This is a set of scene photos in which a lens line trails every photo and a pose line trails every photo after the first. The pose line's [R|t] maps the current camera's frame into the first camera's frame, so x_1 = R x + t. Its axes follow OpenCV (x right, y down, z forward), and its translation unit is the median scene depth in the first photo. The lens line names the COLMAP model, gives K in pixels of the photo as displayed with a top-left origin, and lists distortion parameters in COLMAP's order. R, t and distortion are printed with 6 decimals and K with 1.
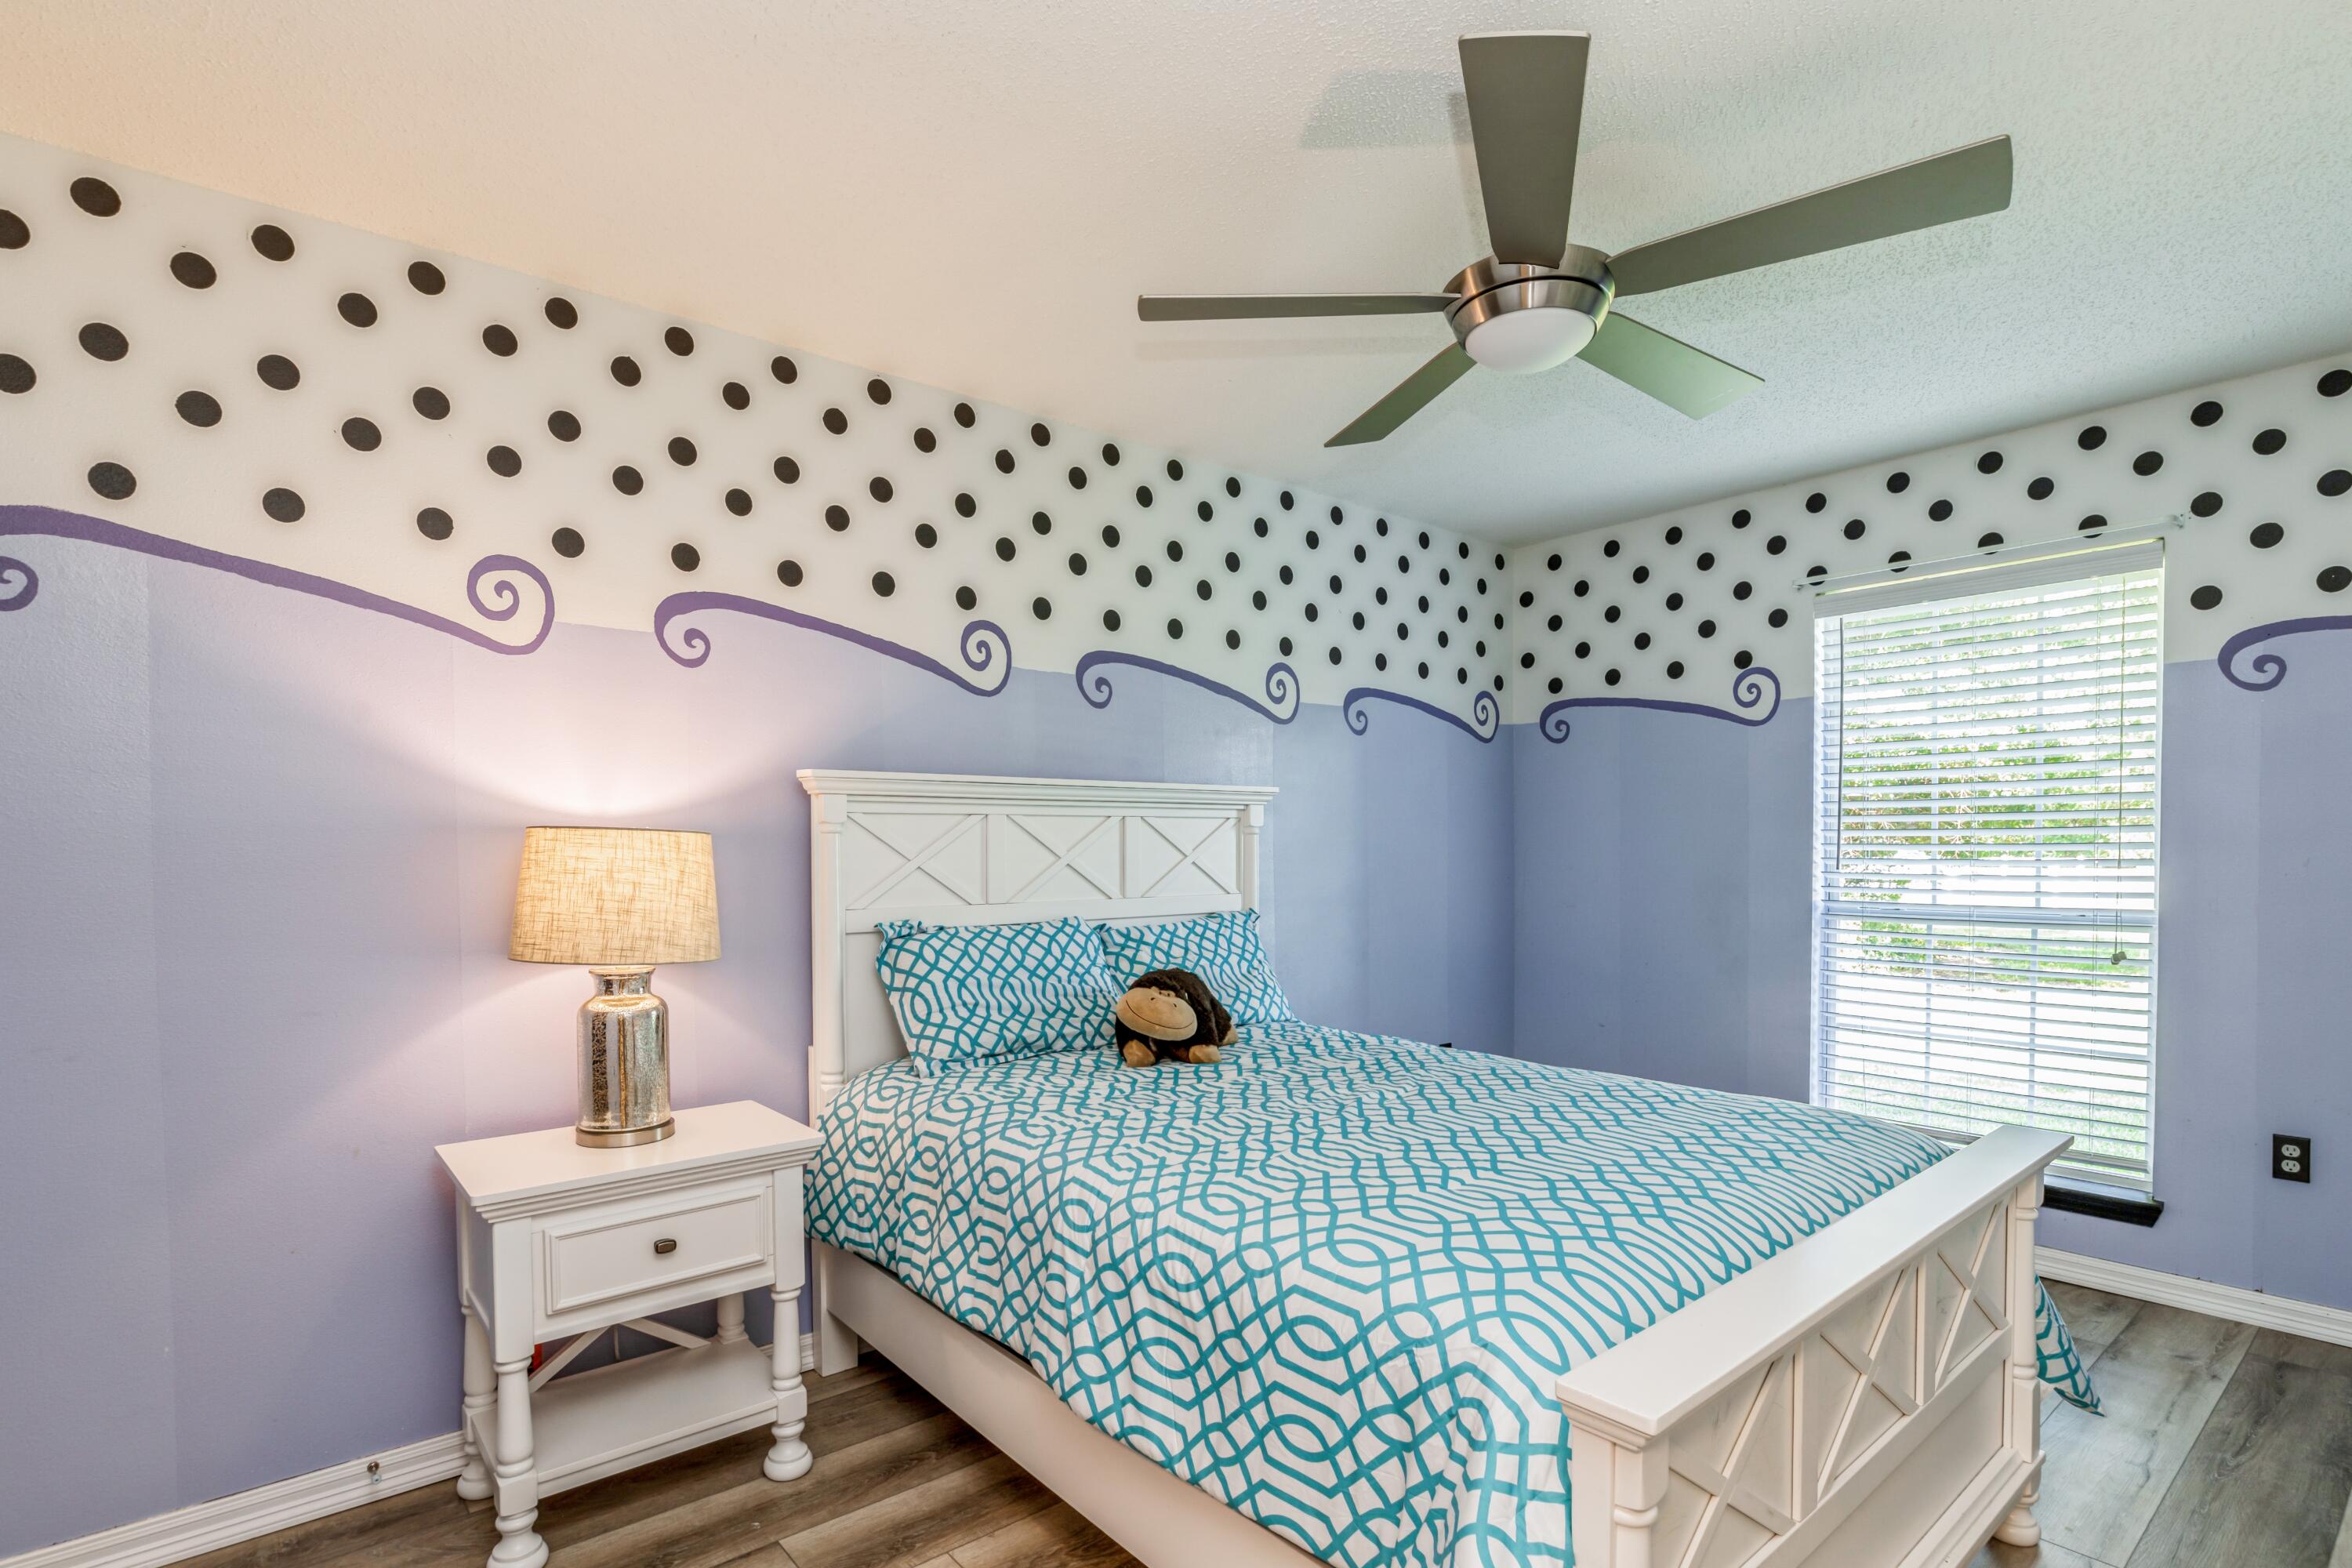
lens RADIAL K [[1148.9, 0, 1178.2], [0, 1148.9, 862.2], [0, 0, 1]] dist [-0.003315, -0.000375]
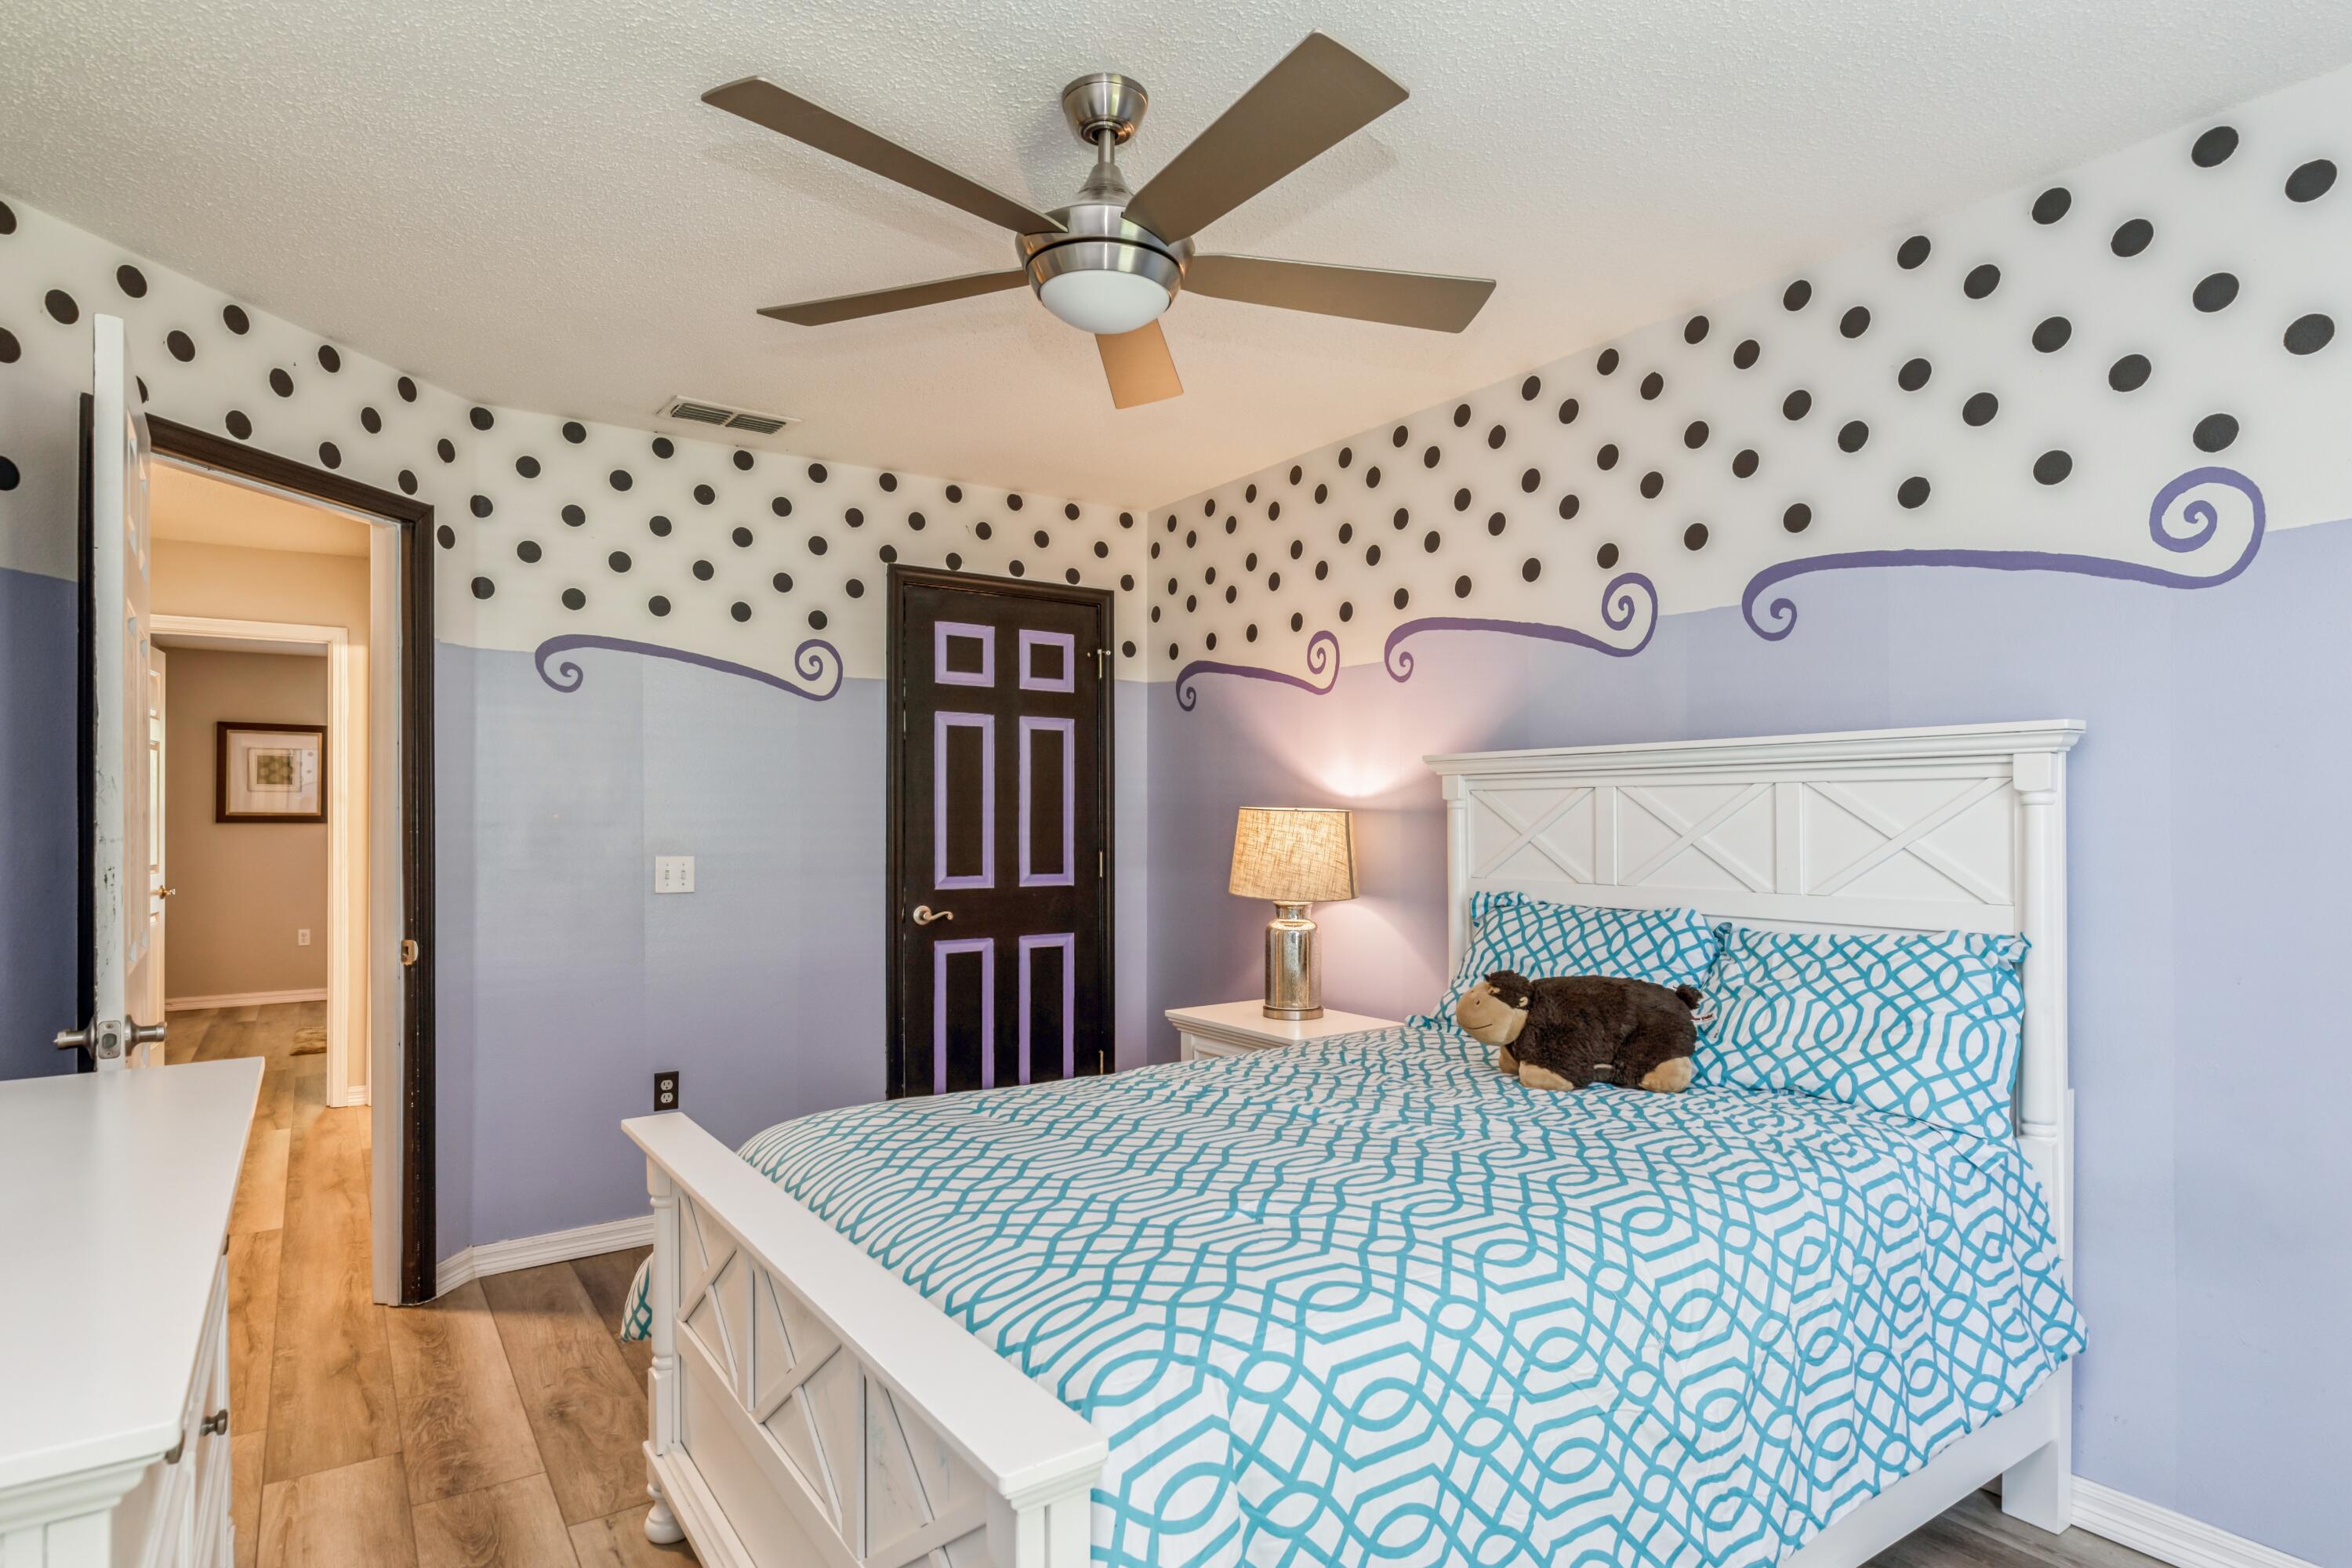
lens RADIAL K [[1255.8, 0, 1176.0], [0, 1255.8, 784.0], [0, 0, 1]] dist [0.004529, 0.000417]
pose [[-0.097332, -0.017583, -0.995097, 0.885156], [-0.010911, 0.999803, -0.016599, -0.023862], [0.995192, 0.009242, -0.097504, 0.769215]]
